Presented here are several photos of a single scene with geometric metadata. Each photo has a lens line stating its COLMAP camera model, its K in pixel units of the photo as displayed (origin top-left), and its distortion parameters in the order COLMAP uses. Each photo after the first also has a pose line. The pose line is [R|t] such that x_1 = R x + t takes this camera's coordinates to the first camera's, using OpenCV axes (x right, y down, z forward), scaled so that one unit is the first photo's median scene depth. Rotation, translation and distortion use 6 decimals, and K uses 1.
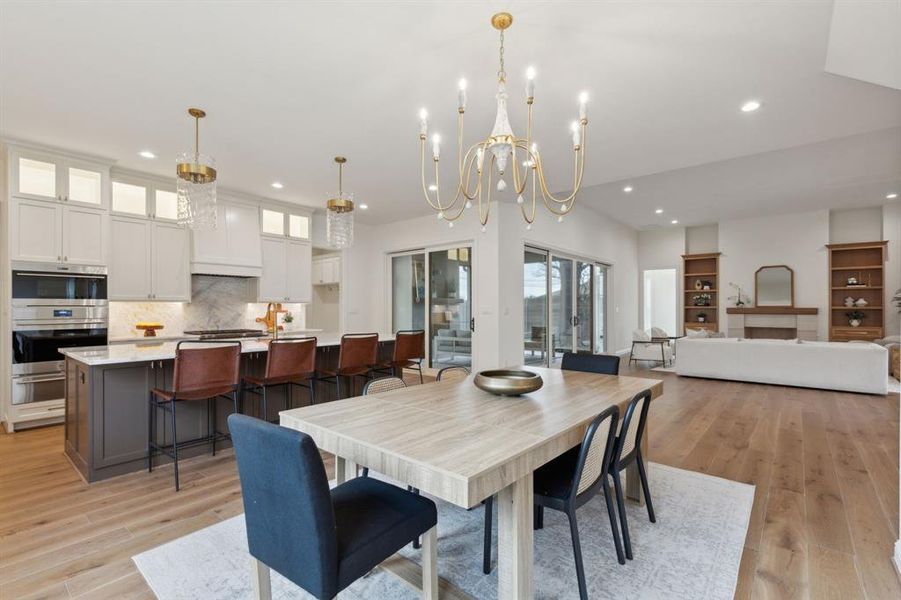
lens RADIAL K [[398.9, 0, 445.6], [0, 398.9, 307.6], [0, 0, 1]] dist [-0.034935, 0.010136]
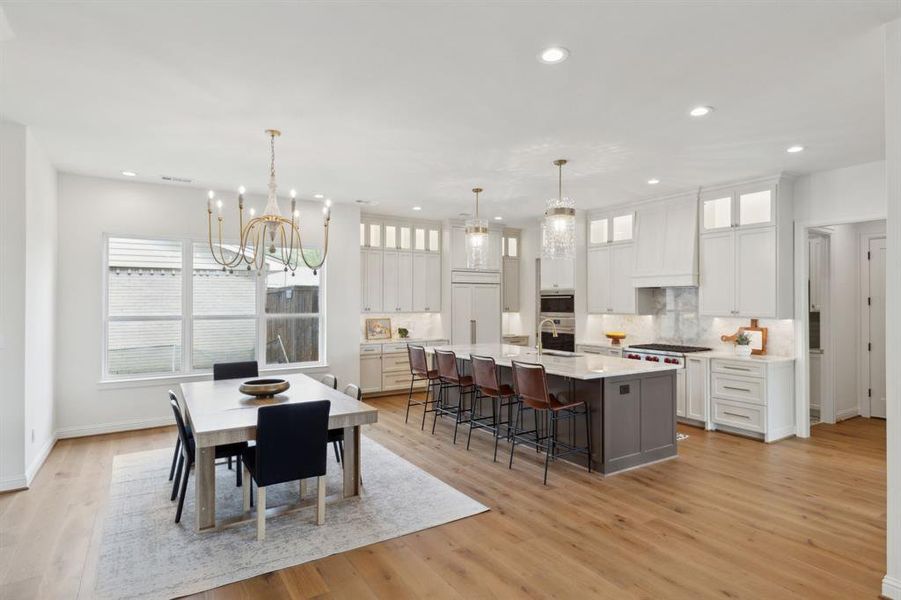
lens RADIAL K [[488.0, 0, 451.1], [0, 488.0, 296.4], [0, 0, 1]] dist [0.000267, -0.000692]
pose [[-0.272609, -0.008498, -0.962087, 0.837303], [0.001976, 0.999954, -0.009392, -0.061554], [0.962123, -0.004462, -0.272580, 1.054032]]
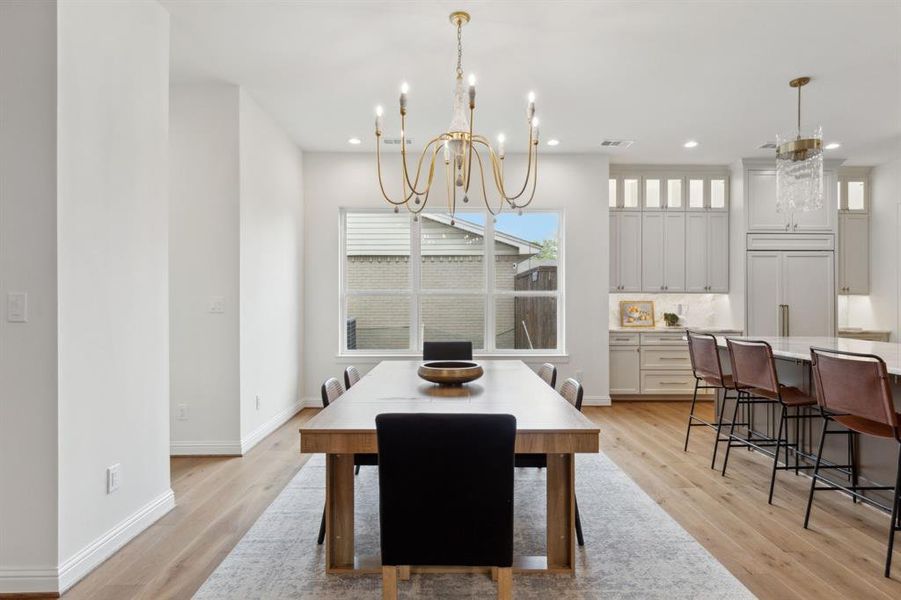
lens RADIAL K [[470.4, 0, 450.2], [0, 470.4, 297.3], [0, 0, 1]] dist [-0.000790, 0.000634]
pose [[-0.736763, -0.002750, -0.676146, 0.489547], [0.001315, 0.999984, -0.005499, -0.000125], [0.676150, -0.004941, -0.736747, 0.940541]]
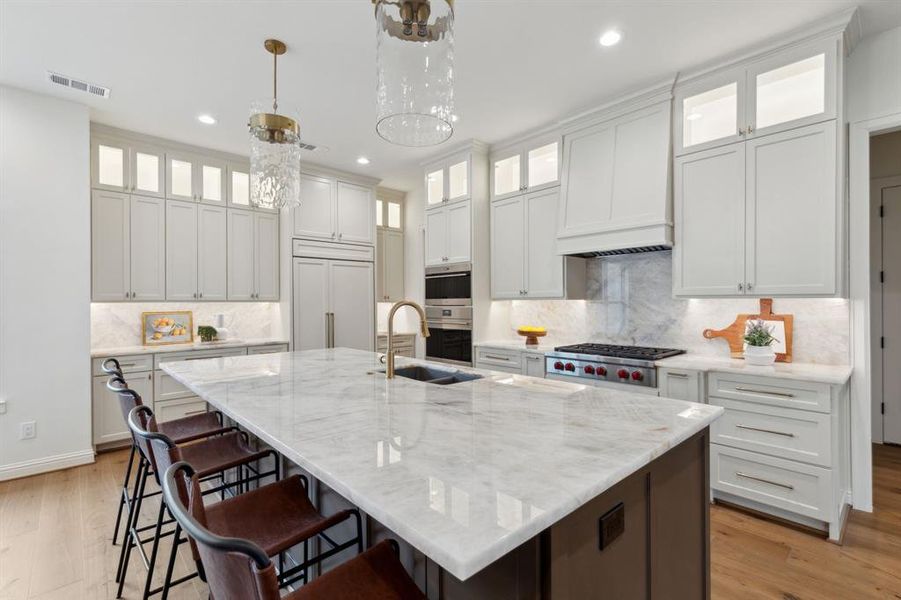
lens RADIAL K [[409.9, 0, 455.7], [0, 409.9, 301.0], [0, 0, 1]] dist [0.001447, -0.000116]
pose [[-0.091255, 0.001271, -0.995827, 0.054800], [0.008562, 0.999963, 0.000492, -0.015653], [0.995791, -0.008481, -0.091263, 1.053495]]
